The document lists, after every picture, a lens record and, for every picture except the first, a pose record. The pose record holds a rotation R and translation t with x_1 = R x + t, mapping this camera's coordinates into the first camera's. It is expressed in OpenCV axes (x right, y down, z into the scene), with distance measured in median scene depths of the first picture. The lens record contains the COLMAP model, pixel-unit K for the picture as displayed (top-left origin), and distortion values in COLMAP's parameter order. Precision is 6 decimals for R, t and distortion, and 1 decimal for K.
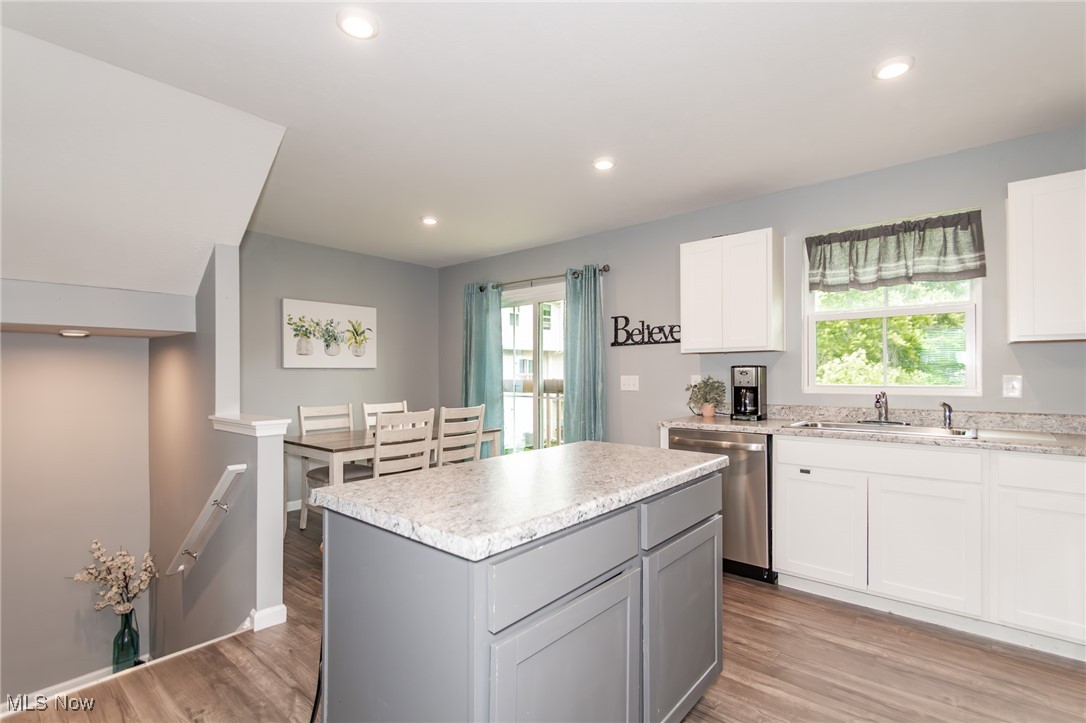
lens RADIAL K [[509.3, 0, 536.5], [0, 509.3, 368.5], [0, 0, 1]] dist [0.001067, -0.008432]
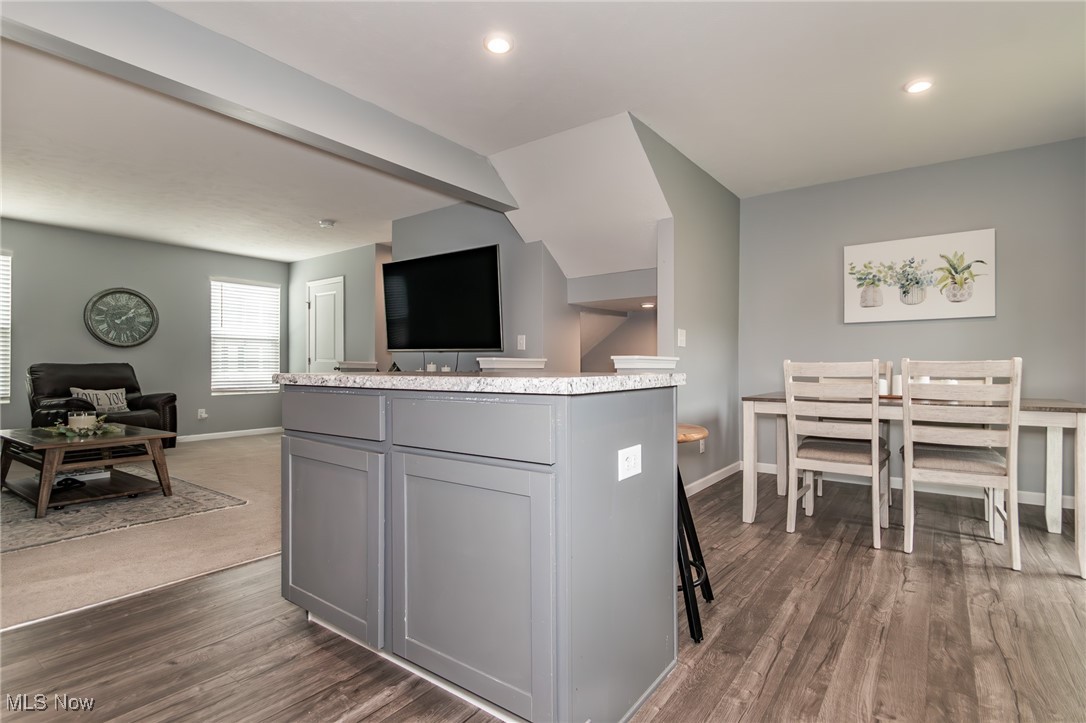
lens RADIAL K [[530.0, 0, 536.8], [0, 530.0, 364.0], [0, 0, 1]] dist [0.031019, -0.021677]
pose [[0.064422, 0.002308, -0.997920, 0.450698], [0.008349, 0.999961, 0.002851, 0.069545], [0.997888, -0.008516, 0.064400, 0.426379]]
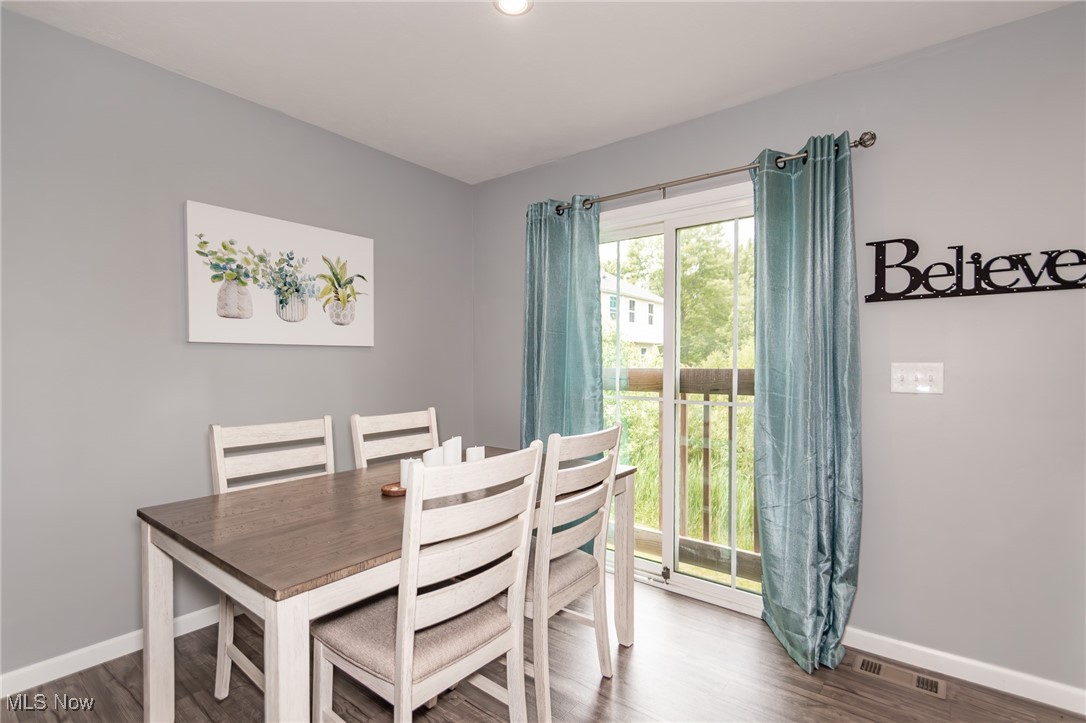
lens RADIAL K [[509.3, 0, 536.5], [0, 509.3, 368.5], [0, 0, 1]] dist [0.001067, -0.008432]
pose [[0.998849, 0.005163, 0.047694, -0.202061], [-0.006143, 0.999772, 0.020438, 0.012802], [-0.047577, -0.020707, 0.998653, 0.537858]]
